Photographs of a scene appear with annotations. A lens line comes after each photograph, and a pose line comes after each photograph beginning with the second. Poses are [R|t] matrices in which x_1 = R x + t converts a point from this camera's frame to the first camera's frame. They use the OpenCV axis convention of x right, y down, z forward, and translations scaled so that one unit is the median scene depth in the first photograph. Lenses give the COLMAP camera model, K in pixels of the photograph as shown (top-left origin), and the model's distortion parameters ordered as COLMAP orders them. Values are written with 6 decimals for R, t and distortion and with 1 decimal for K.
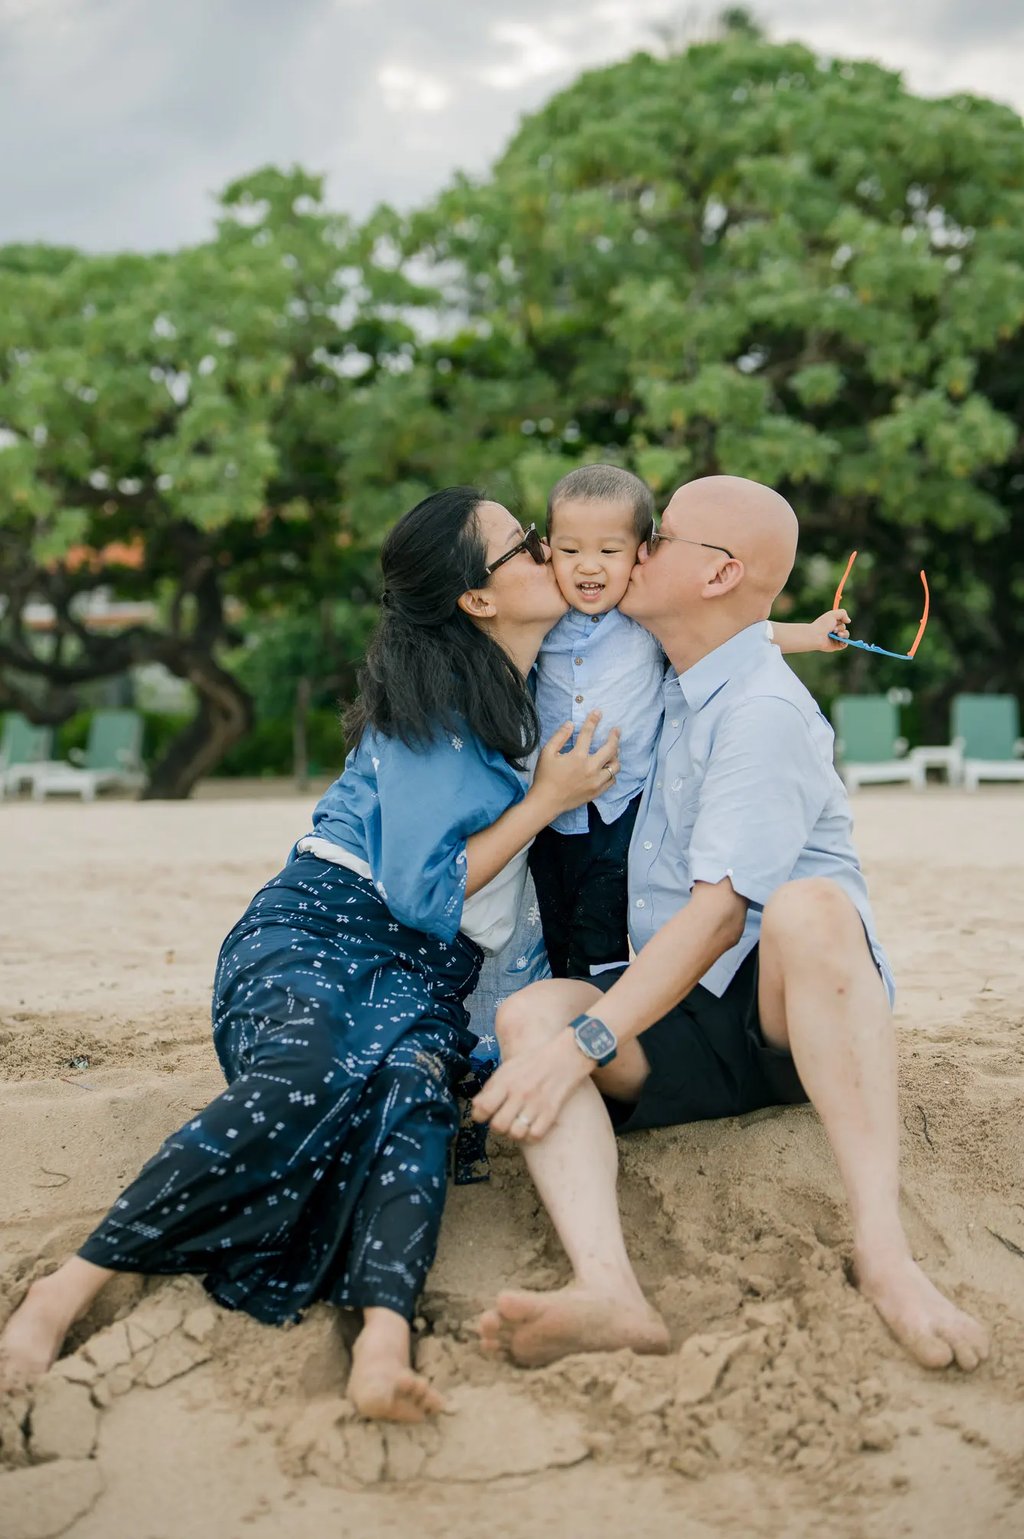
lens RADIAL K [[2135.4, 0, 512.0], [0, 2135.4, 769.5], [0, 0, 1]] dist [0.126145, -0.408970]
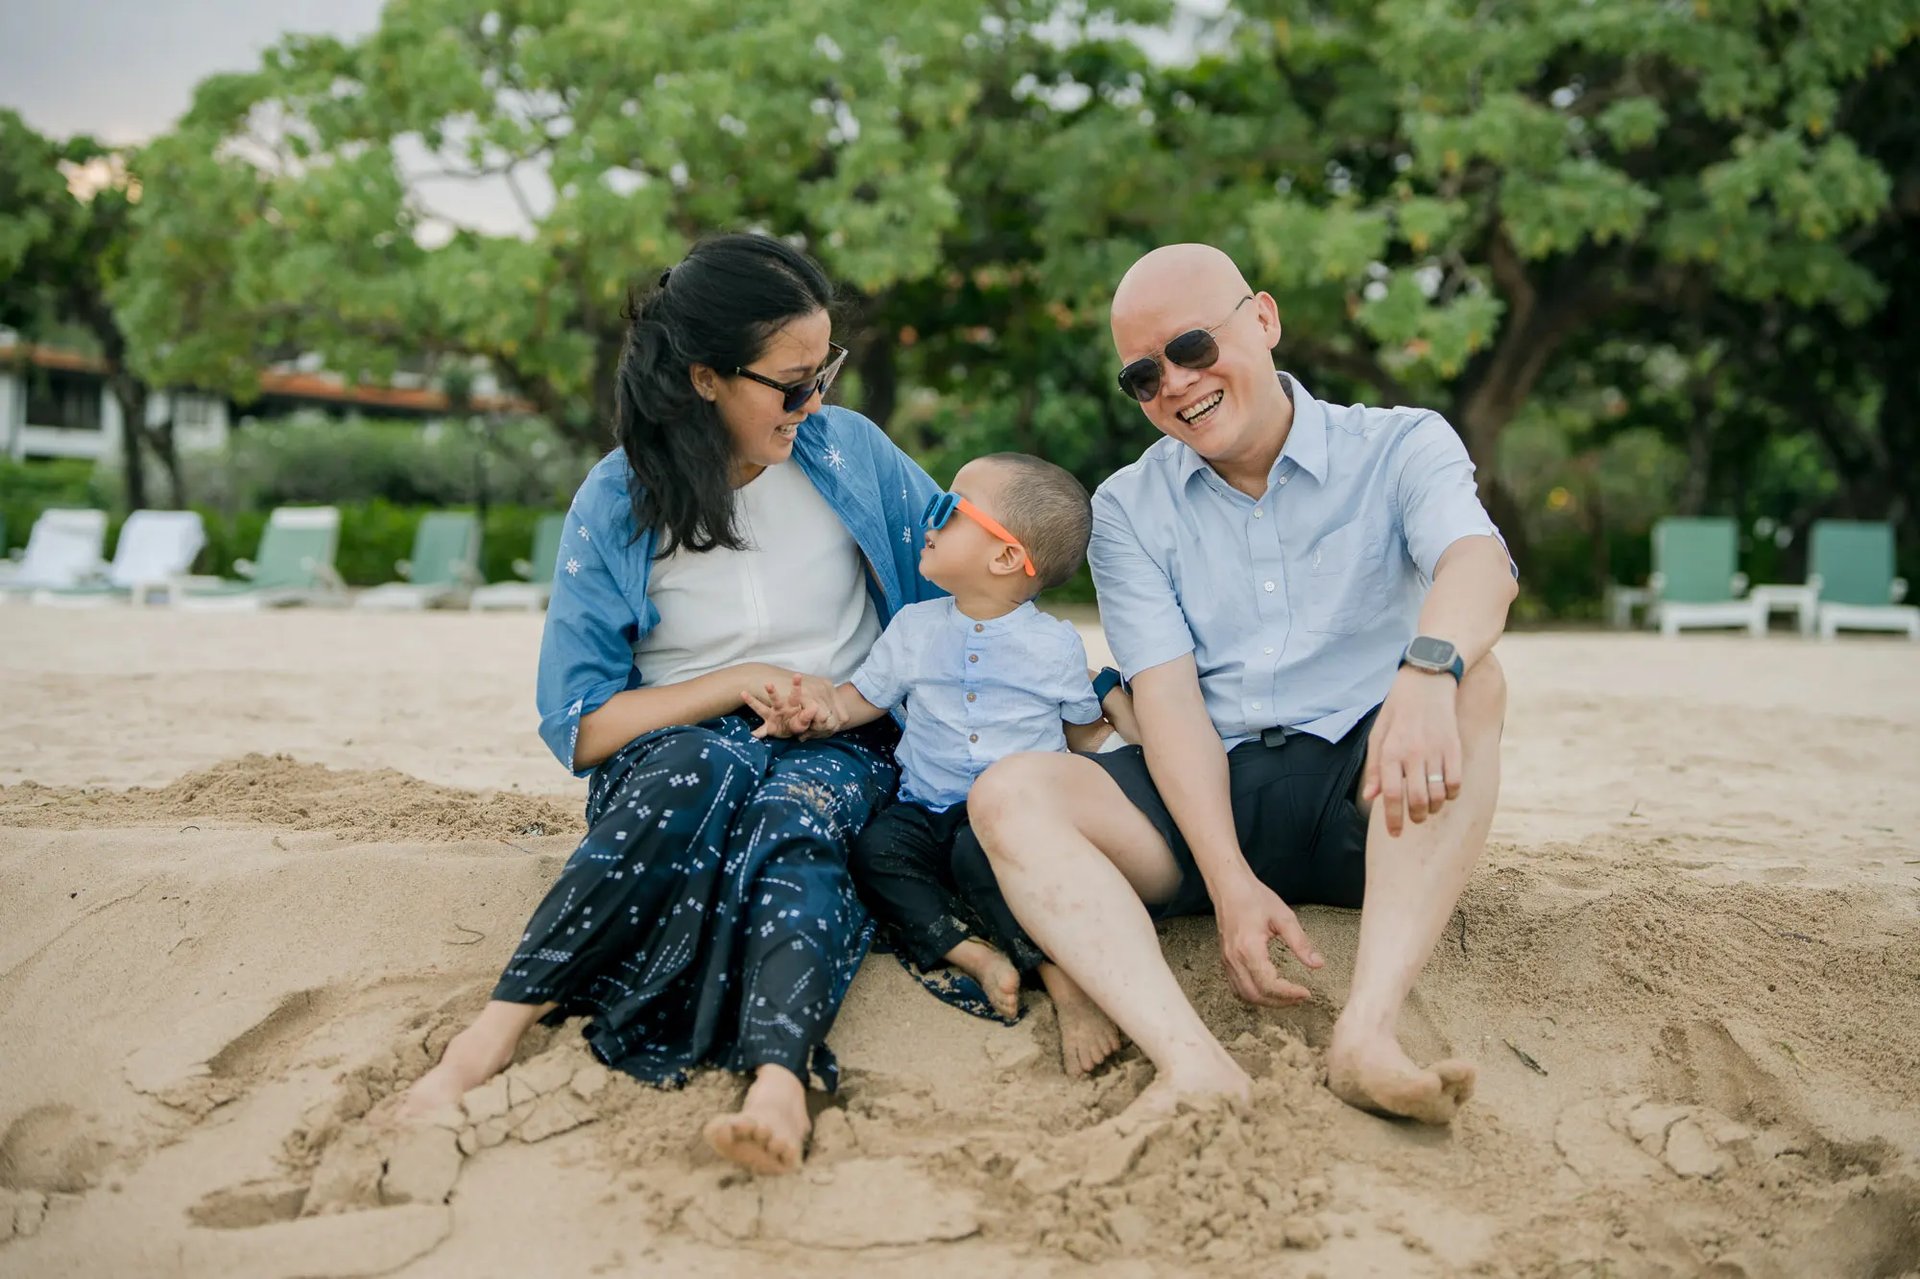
lens RADIAL K [[2664.1, 0, 960.0], [0, 2664.1, 639.5], [0, 0, 1]] dist [0.126145, -0.408970]
pose [[0.991877, 0.032830, -0.122895, 0.146515], [-0.031578, 0.999428, 0.012118, 0.051007], [0.123223, -0.008139, 0.992346, -0.109565]]
